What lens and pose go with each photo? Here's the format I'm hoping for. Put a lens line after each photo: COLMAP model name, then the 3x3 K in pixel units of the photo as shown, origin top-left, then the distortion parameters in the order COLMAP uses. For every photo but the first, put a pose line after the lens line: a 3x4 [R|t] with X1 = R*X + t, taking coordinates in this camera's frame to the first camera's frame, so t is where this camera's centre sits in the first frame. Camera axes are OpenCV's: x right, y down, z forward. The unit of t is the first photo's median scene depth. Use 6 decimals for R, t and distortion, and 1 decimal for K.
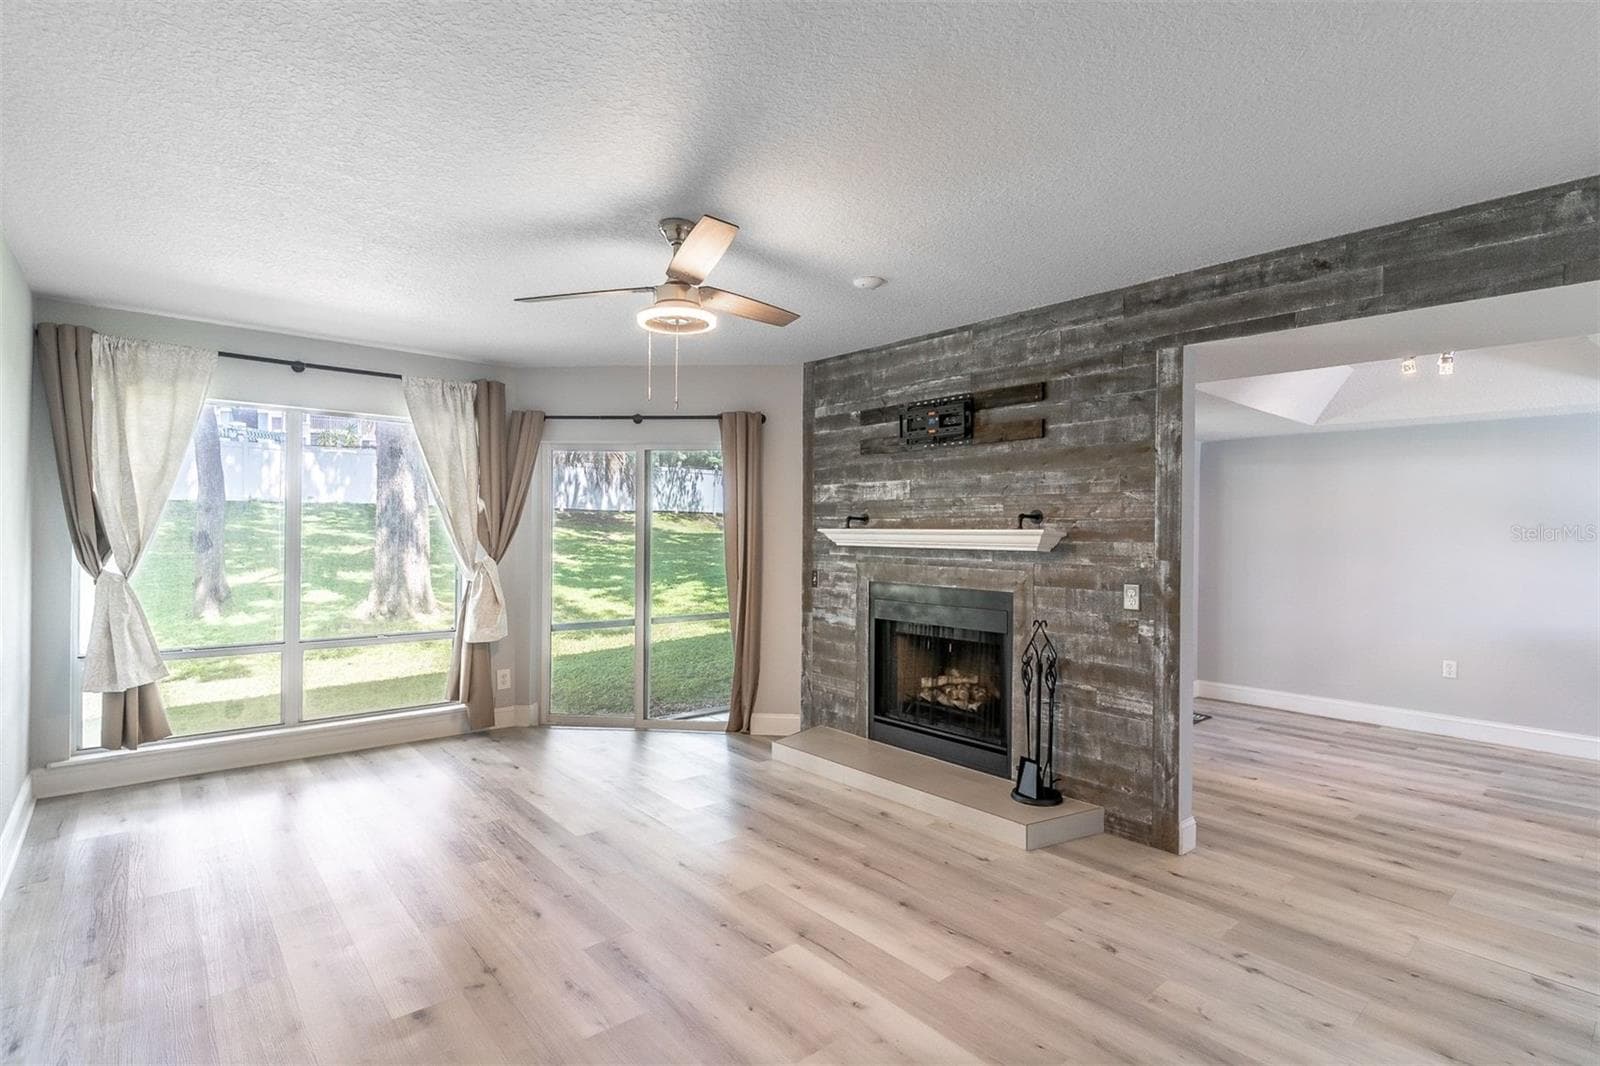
lens RADIAL K [[770.4, 0, 798.2], [0, 770.4, 526.6], [0, 0, 1]] dist [0.002421, 0.000728]
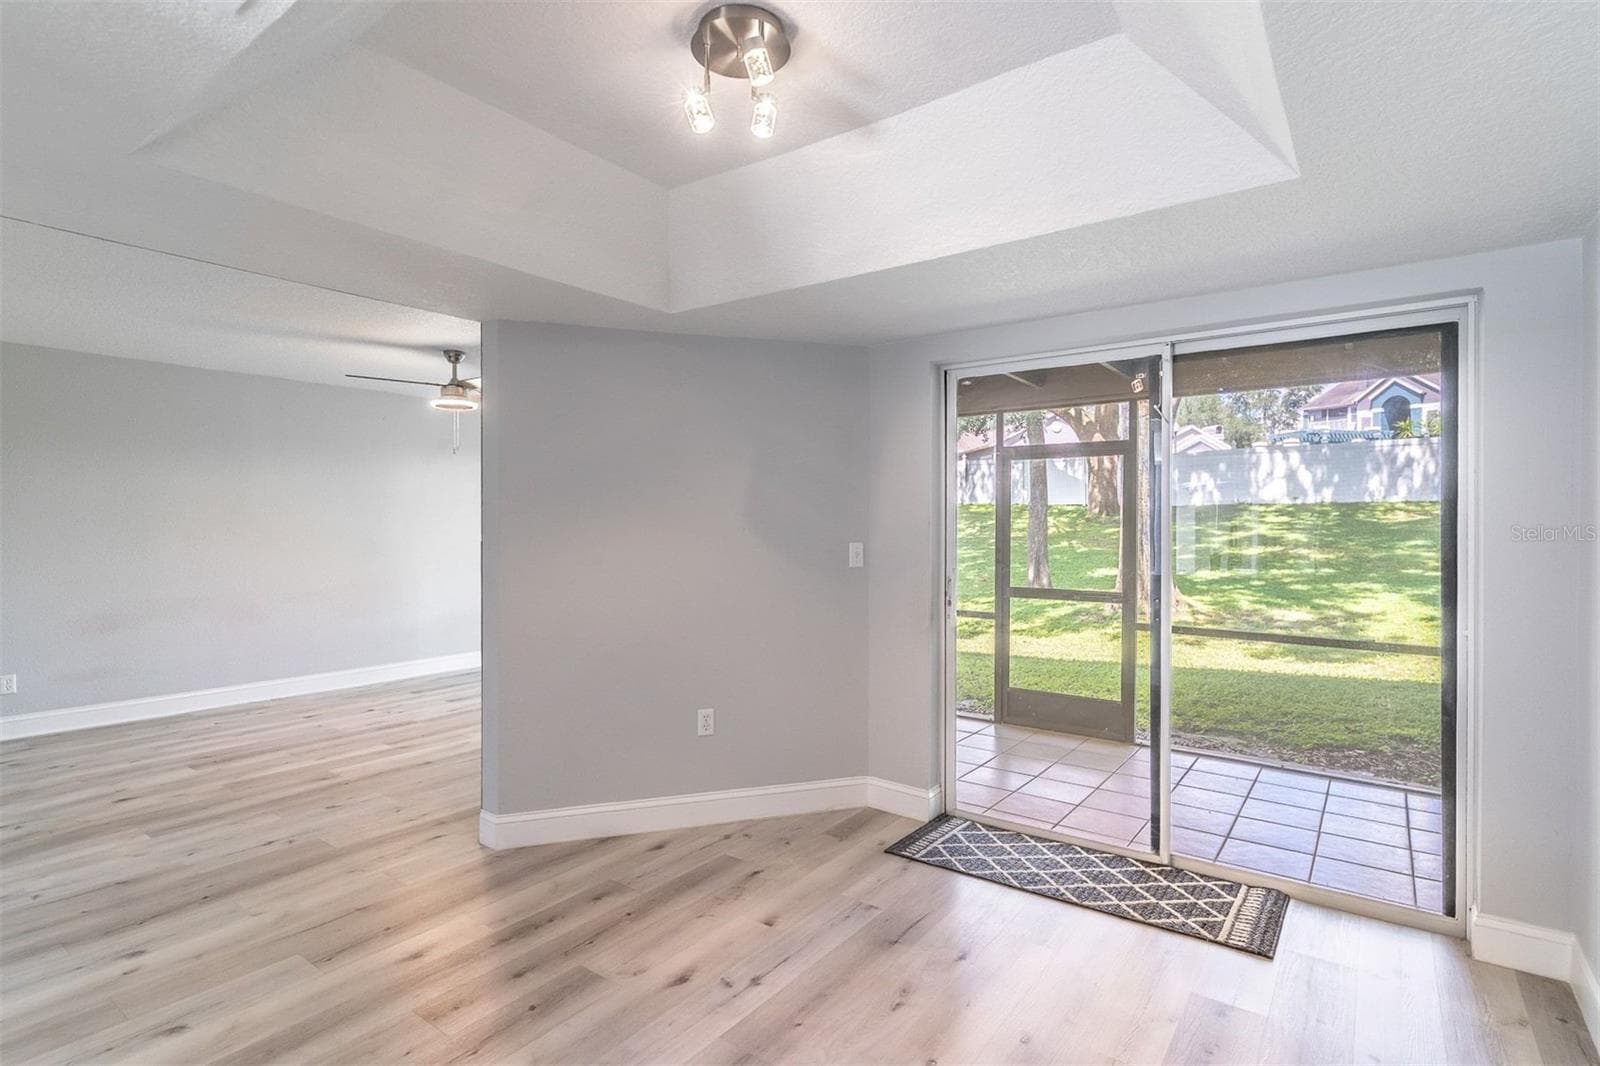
lens RADIAL K [[788.7, 0, 793.8], [0, 788.7, 533.3], [0, 0, 1]] dist [0.005615, 0.000665]
pose [[0.225067, -0.003850, -0.974336, 1.035218], [0.006645, 0.999975, -0.002416, 0.024843], [0.974321, -0.005931, 0.225087, 0.768515]]
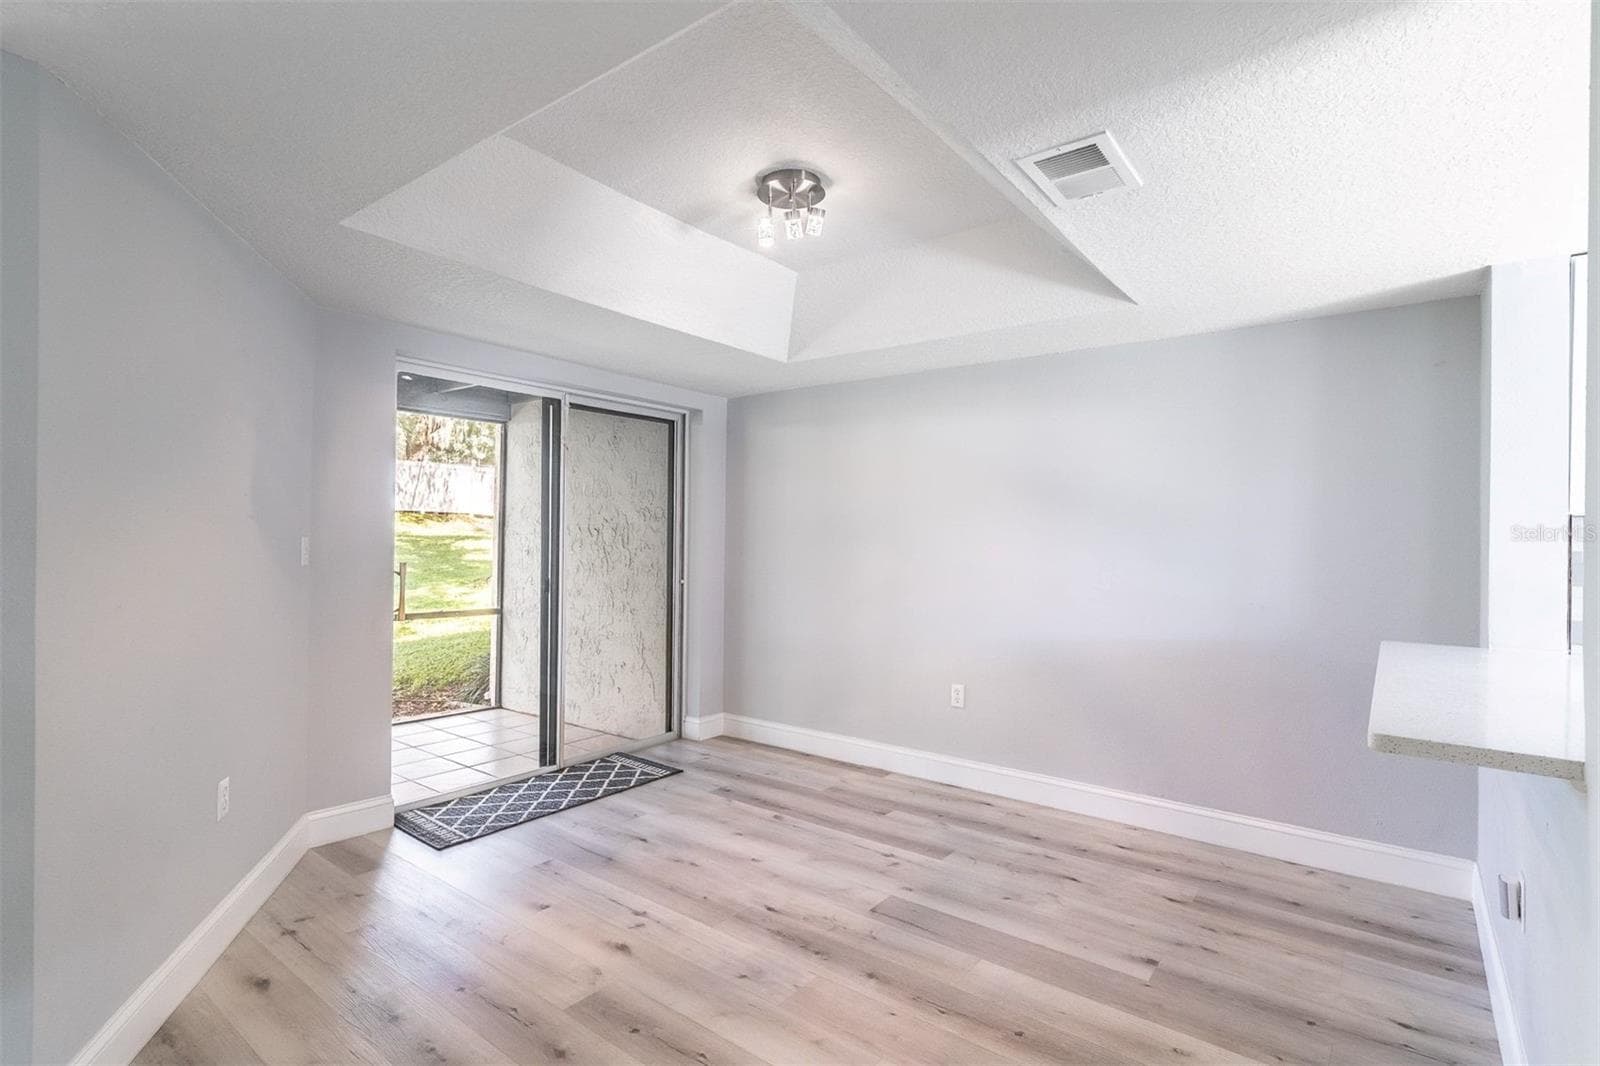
lens RADIAL K [[770.4, 0, 796.3], [0, 770.4, 533.8], [0, 0, 1]] dist [0.002421, 0.000728]
pose [[0.980040, 0.000464, 0.198801, 0.579085], [-0.000773, 0.999999, 0.001473, 0.029113], [-0.198800, -0.001597, 0.980039, 0.320749]]
